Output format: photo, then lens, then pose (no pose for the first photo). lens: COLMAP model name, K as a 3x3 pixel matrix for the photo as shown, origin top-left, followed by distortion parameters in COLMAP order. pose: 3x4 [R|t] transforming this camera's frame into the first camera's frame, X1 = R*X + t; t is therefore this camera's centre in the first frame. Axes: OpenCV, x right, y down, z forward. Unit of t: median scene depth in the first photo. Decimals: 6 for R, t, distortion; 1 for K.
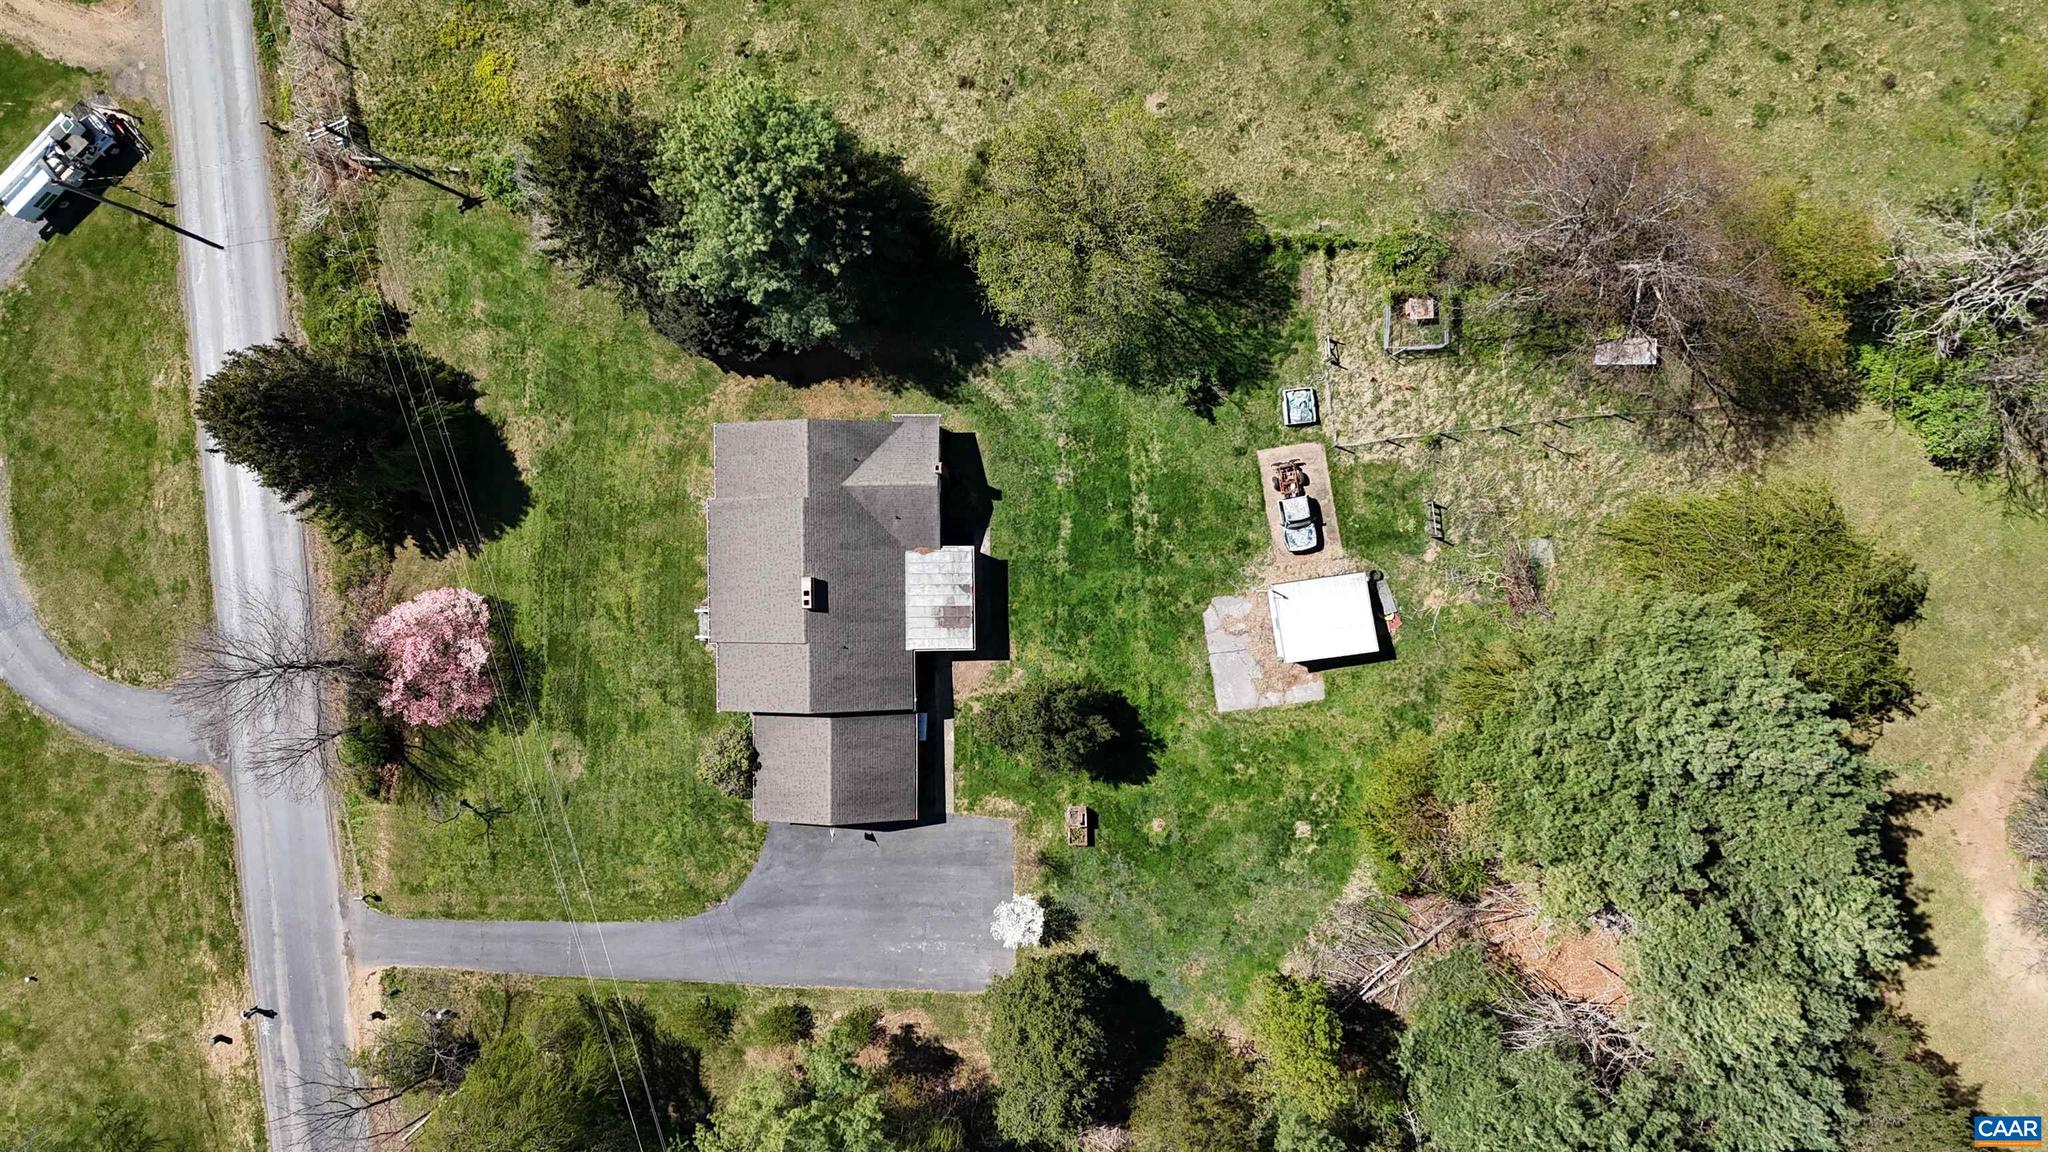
lens RADIAL K [[1502.9, 0, 1029.0], [0, 1502.9, 571.5], [0, 0, 1]] dist [0.078568, -0.079854]
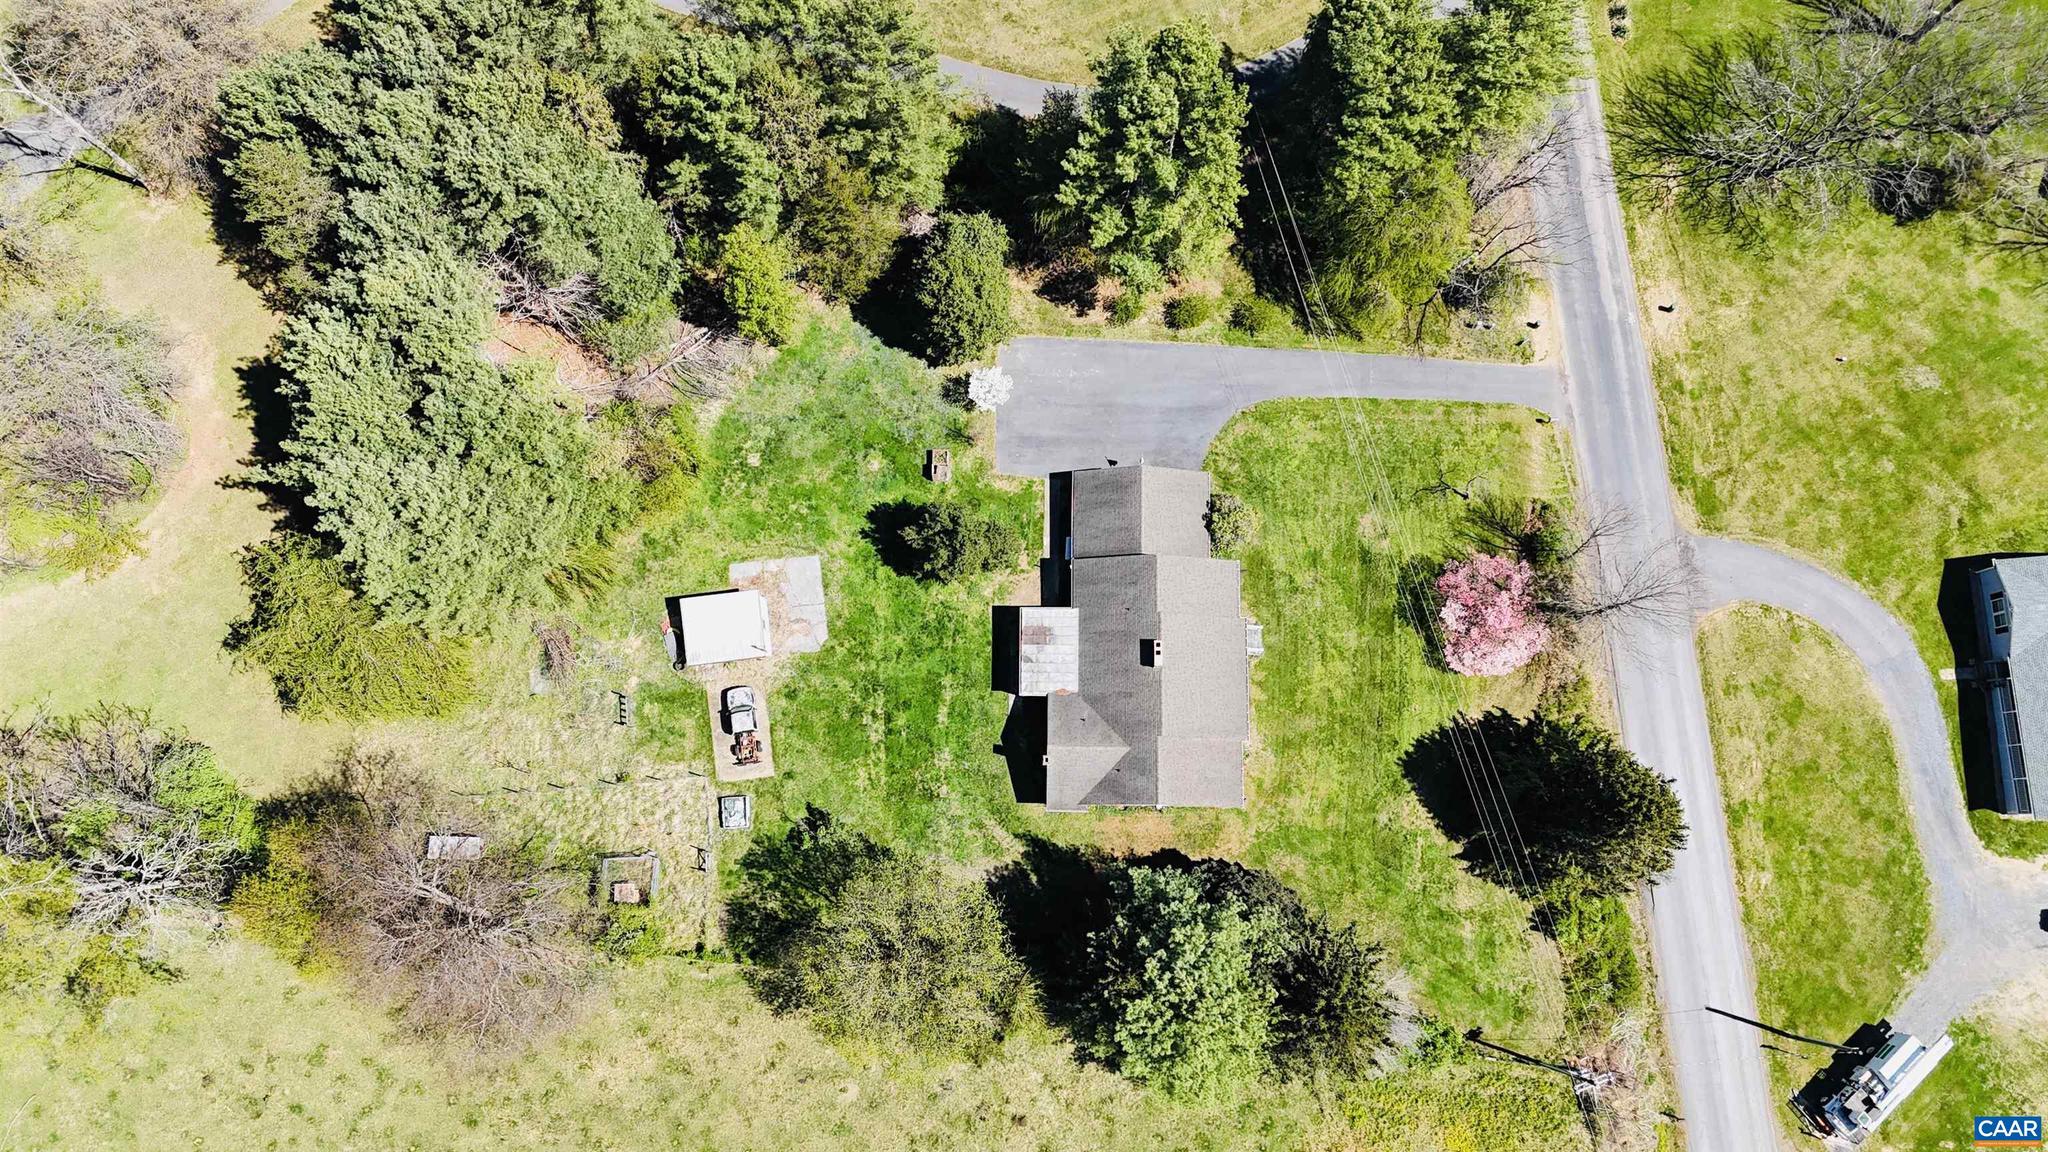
lens RADIAL K [[1501.0, 0, 1028.9], [0, 1501.0, 577.3], [0, 0, 1]] dist [0.086259, -0.095836]
pose [[-0.998833, -0.012537, 0.046646, -0.097287], [0.020770, -0.983364, 0.180456, -0.135738], [0.043608, 0.181214, 0.982476, -0.161716]]
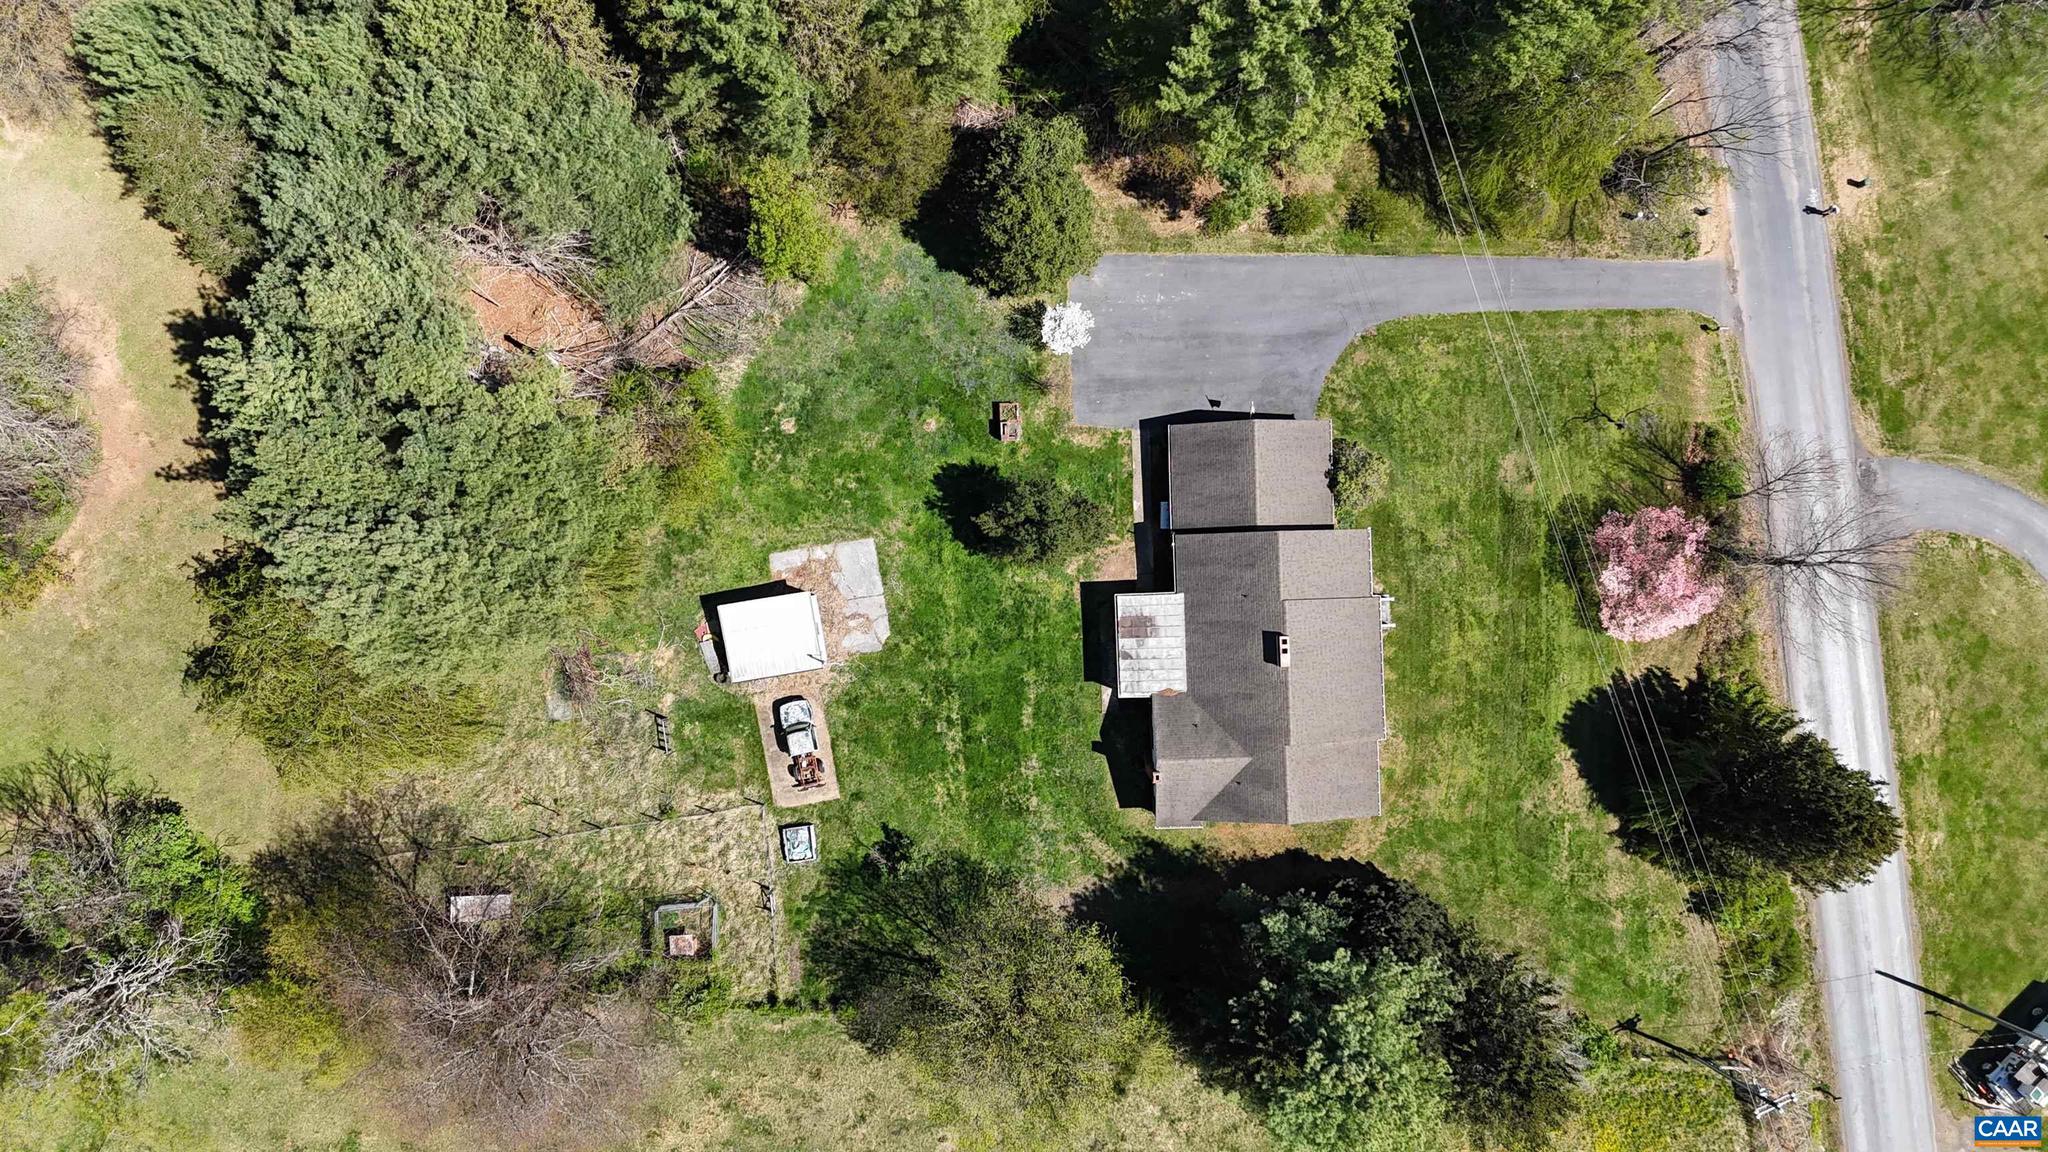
lens RADIAL K [[1502.9, 0, 1029.0], [0, 1502.9, 571.5], [0, 0, 1]] dist [0.078568, -0.079854]
pose [[-0.999671, 0.021631, 0.013759, 0.007745], [-0.021579, -0.999759, 0.003908, 0.065210], [0.013841, 0.003610, 0.999898, -0.009803]]
